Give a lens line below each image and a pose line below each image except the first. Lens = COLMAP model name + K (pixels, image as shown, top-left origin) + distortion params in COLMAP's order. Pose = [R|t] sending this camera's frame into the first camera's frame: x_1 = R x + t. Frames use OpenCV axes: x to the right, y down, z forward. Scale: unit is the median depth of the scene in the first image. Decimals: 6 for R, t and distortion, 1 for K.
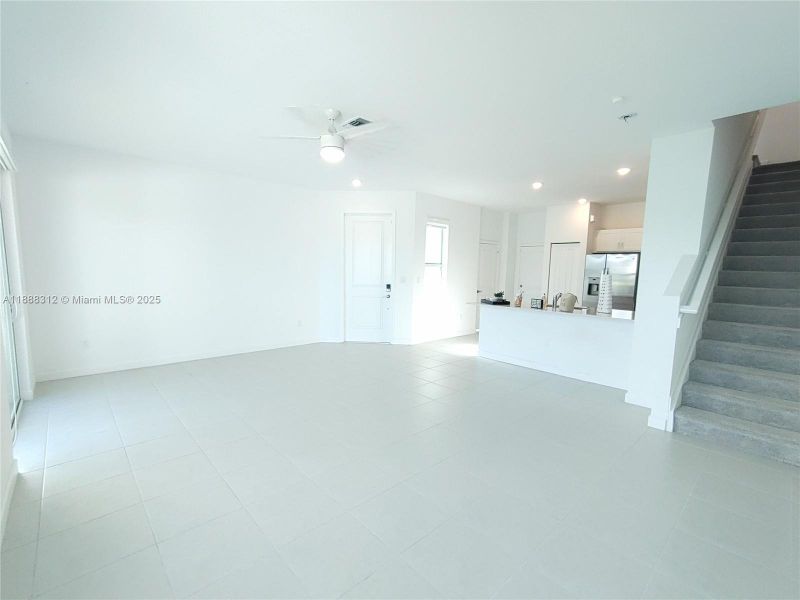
lens RADIAL K [[360.9, 0, 399.2], [0, 360.9, 304.7], [0, 0, 1]] dist [0.007914, 0.002280]
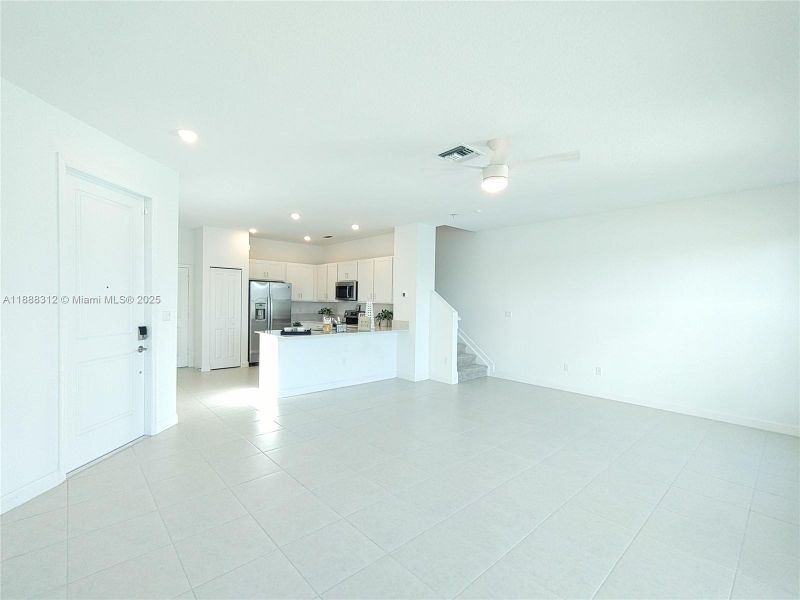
lens RADIAL K [[360.9, 0, 394.3], [0, 360.9, 307.1], [0, 0, 1]] dist [0.007914, 0.002280]
pose [[0.016348, -0.040761, 0.999035, -1.082110], [0.088700, 0.995288, 0.039157, -0.143356], [-0.995924, 0.087974, 0.019887, 1.193570]]
